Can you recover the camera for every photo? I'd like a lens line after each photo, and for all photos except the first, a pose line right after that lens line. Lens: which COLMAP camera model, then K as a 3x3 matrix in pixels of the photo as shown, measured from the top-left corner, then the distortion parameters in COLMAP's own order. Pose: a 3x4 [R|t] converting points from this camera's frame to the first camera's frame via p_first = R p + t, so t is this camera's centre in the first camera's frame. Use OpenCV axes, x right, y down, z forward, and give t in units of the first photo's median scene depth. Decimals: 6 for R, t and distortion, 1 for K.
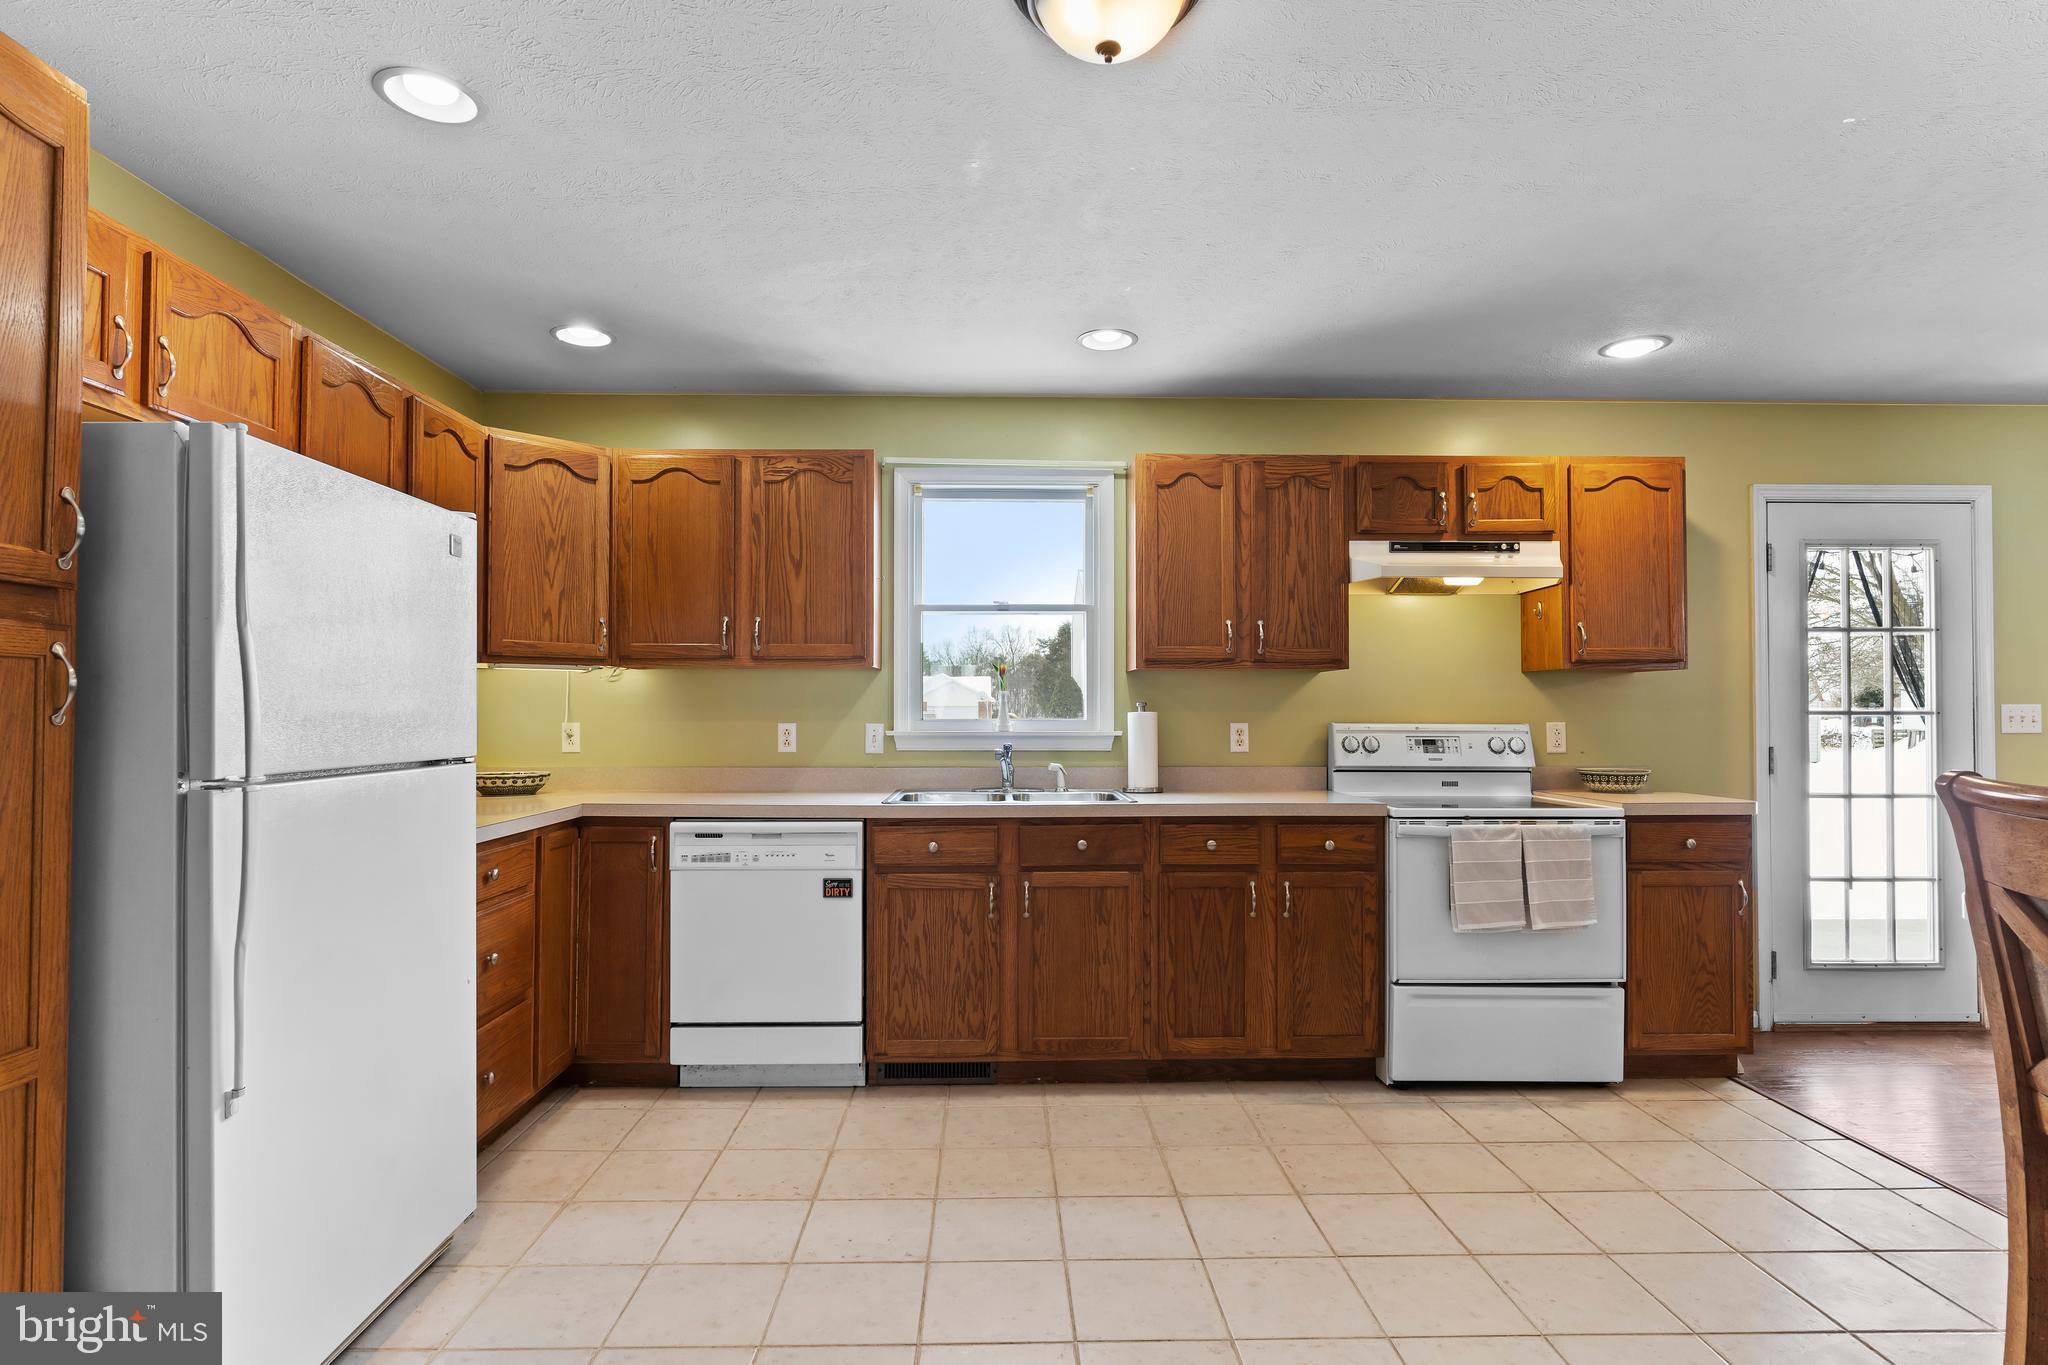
lens RADIAL K [[1047.4, 0, 1012.8], [0, 1047.4, 700.5], [0, 0, 1]] dist [-0.003049, 0.000098]
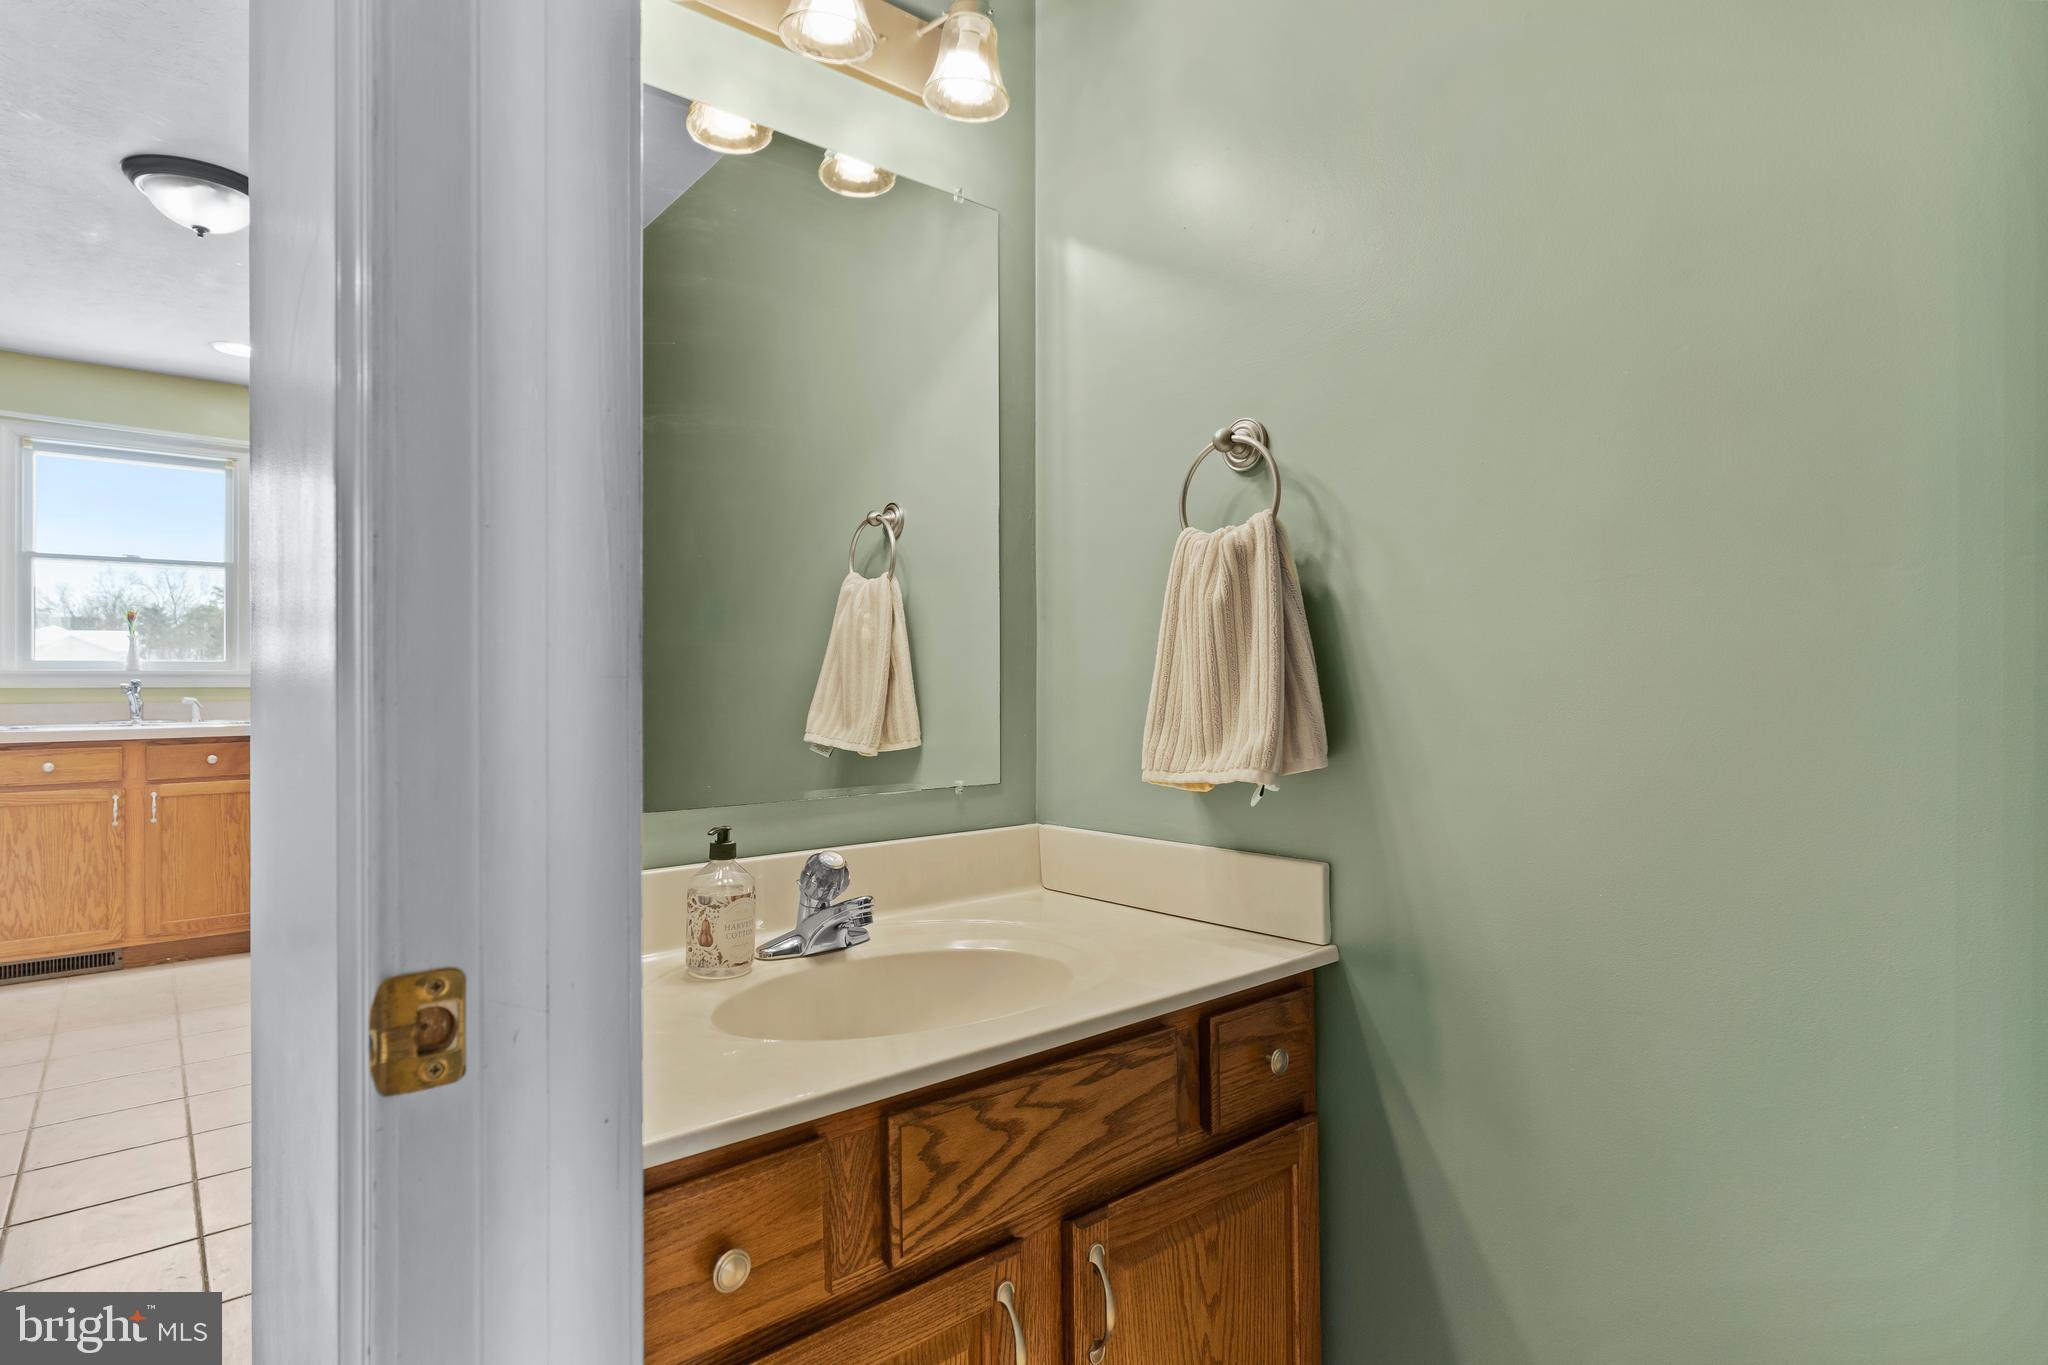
lens RADIAL K [[1052.1, 0, 1013.7], [0, 1052.1, 676.9], [0, 0, 1]] dist [-0.003761, 0.000311]
pose [[0.780948, -0.000326, 0.624597, 0.030807], [-0.005842, 0.999952, 0.007827, 0.025757], [-0.624569, -0.009761, 0.780908, -0.536727]]
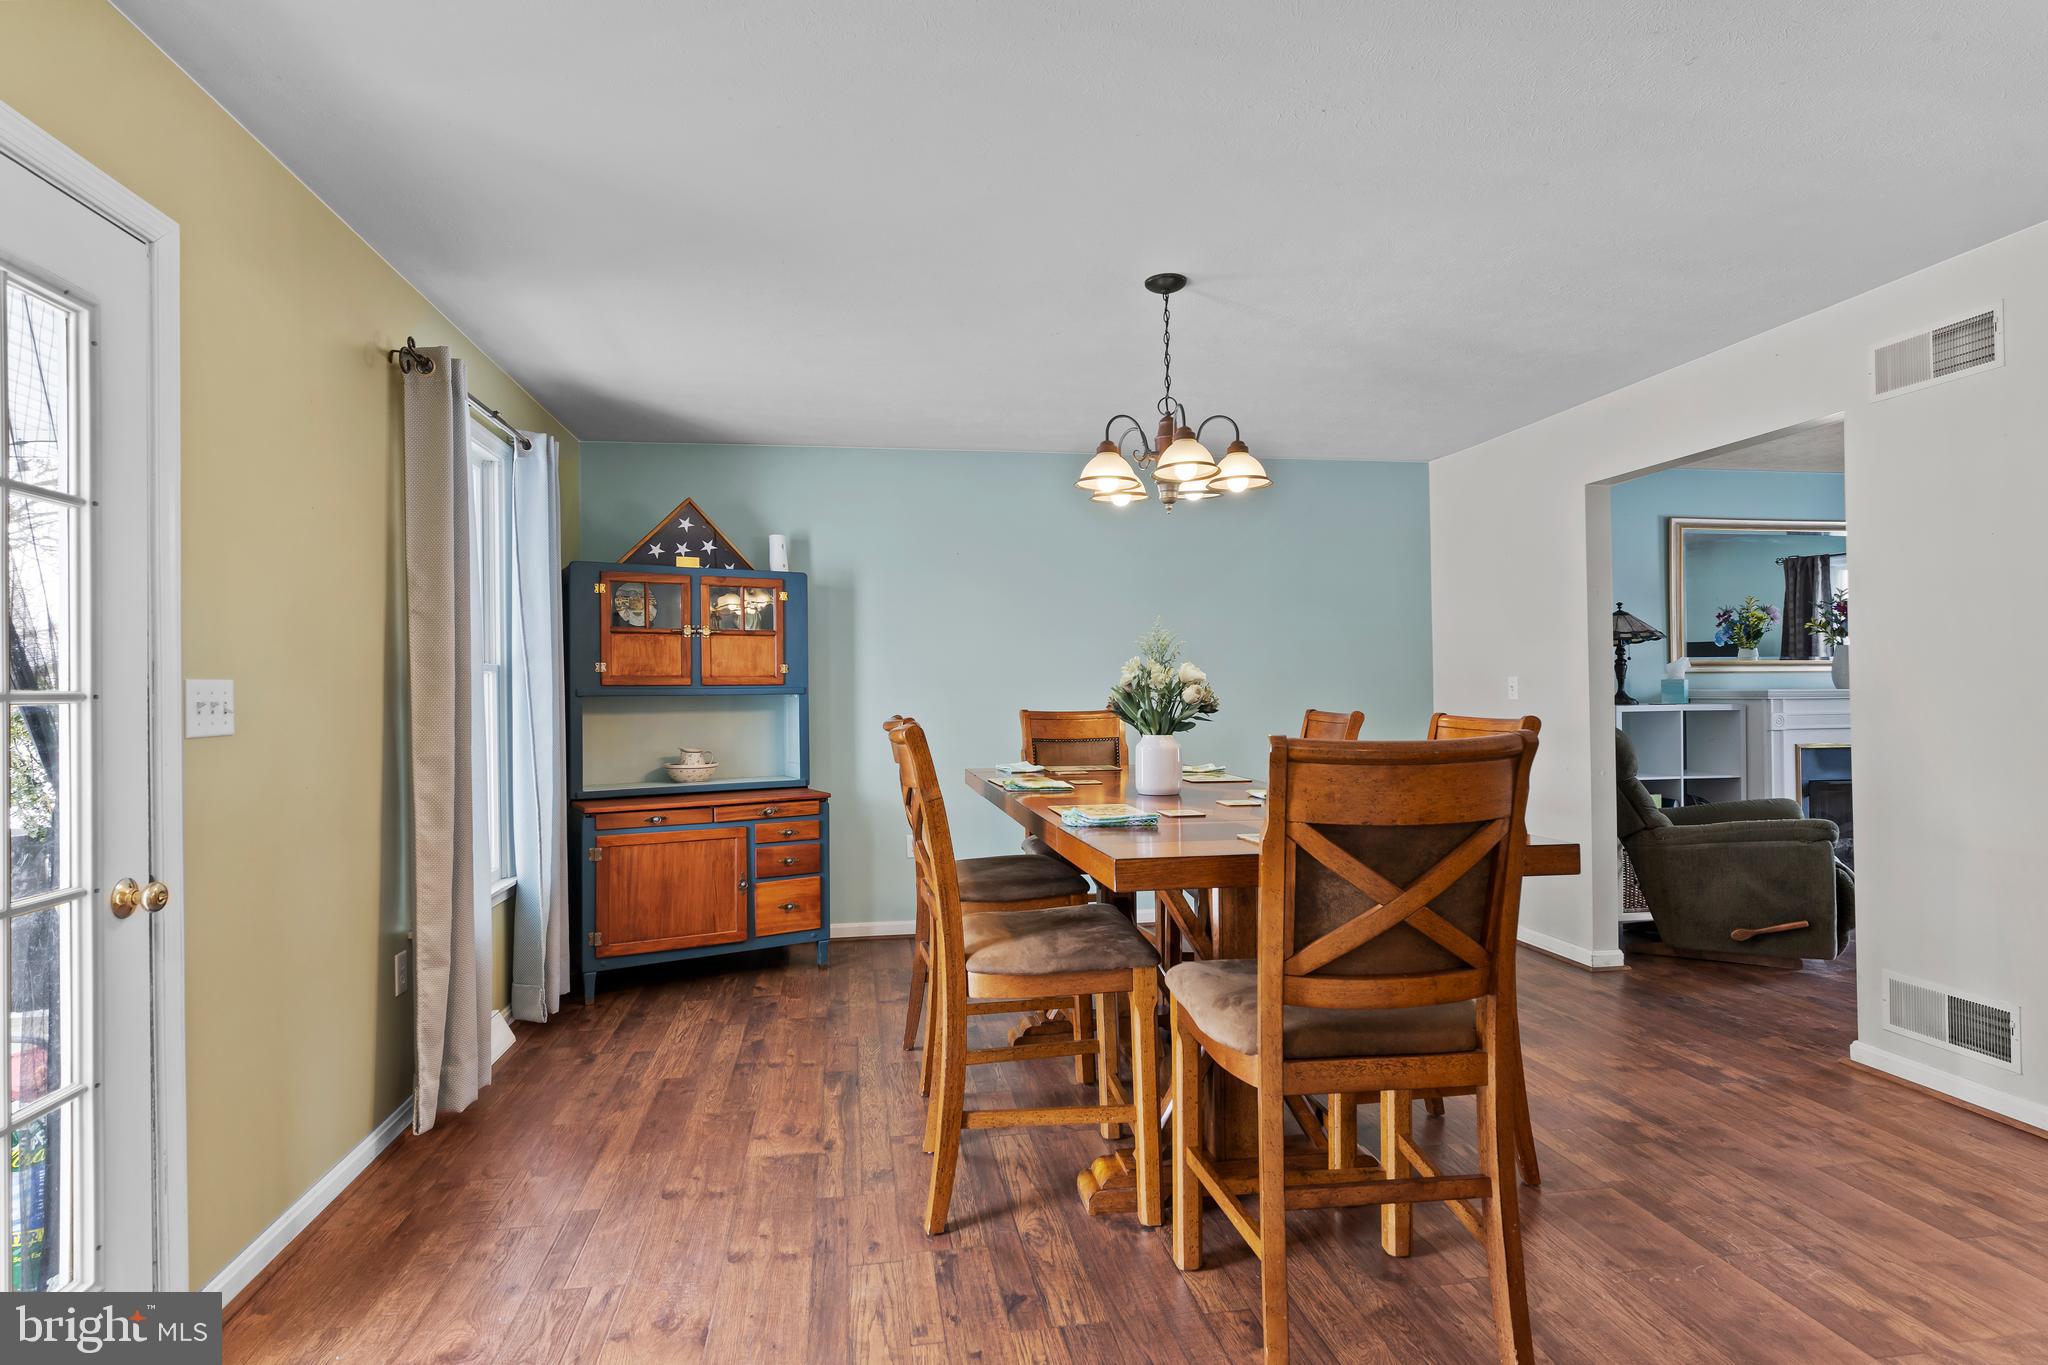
lens RADIAL K [[1052.1, 0, 1013.7], [0, 1052.1, 676.9], [0, 0, 1]] dist [-0.003761, 0.000311]
pose [[-0.139361, 0.014295, 0.990138, 0.481895], [0.001949, 0.999898, -0.014161, 0.011867], [-0.990240, -0.000044, -0.139375, 0.815056]]
